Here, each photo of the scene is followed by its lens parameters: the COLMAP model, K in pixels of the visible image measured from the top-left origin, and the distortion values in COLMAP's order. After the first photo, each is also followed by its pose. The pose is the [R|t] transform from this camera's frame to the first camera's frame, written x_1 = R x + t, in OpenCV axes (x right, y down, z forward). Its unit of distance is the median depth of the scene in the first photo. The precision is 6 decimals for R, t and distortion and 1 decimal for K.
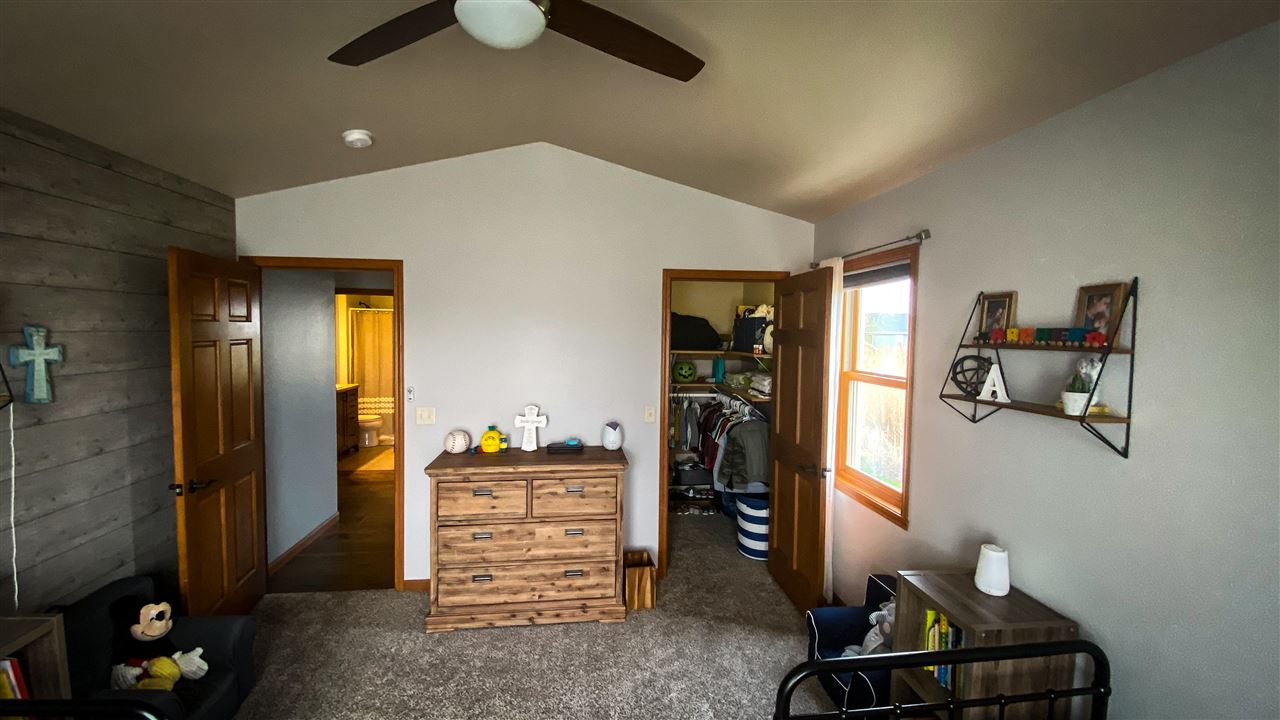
lens RADIAL K [[505.8, 0, 639.4], [0, 505.8, 358.7], [0, 0, 1]] dist [-0.003648, -0.008218]
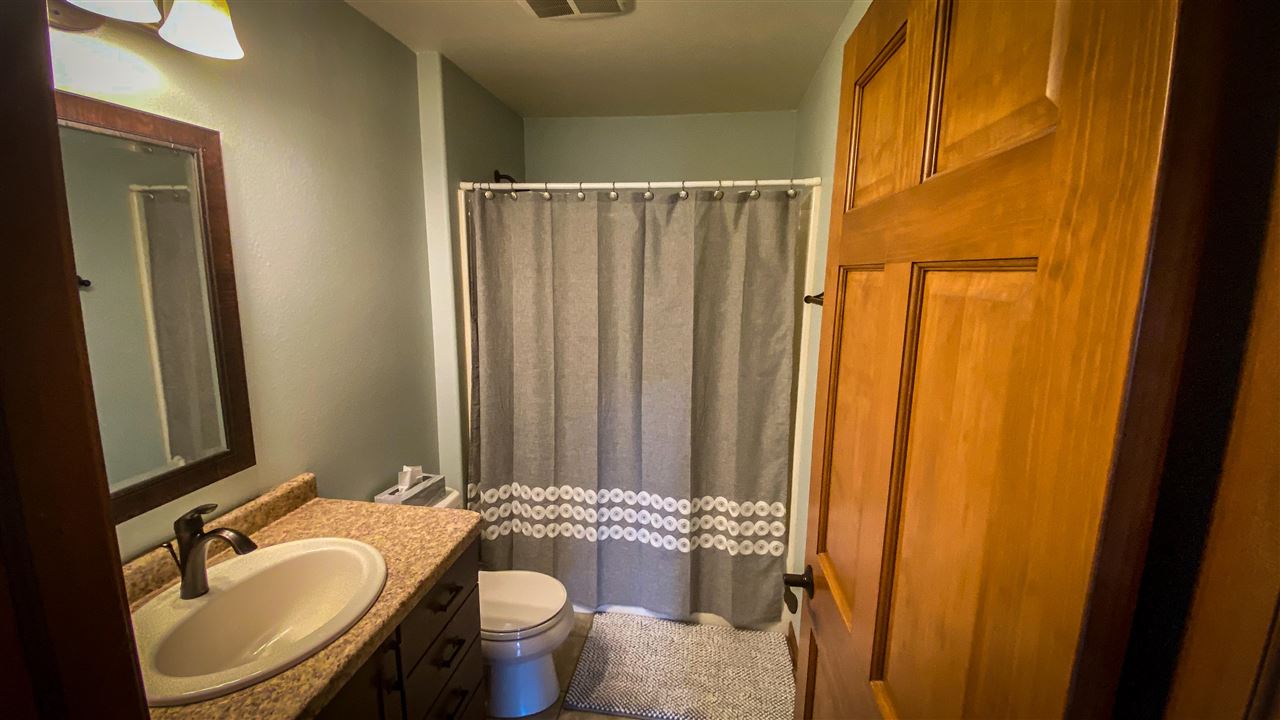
lens RADIAL K [[505.8, 0, 639.3], [0, 505.8, 360.5], [0, 0, 1]] dist [-0.003648, -0.008218]
pose [[0.974627, 0.030853, -0.221698, -0.404089], [-0.008521, 0.994851, 0.100991, -0.029726], [0.223672, -0.096539, 0.969872, 0.727706]]
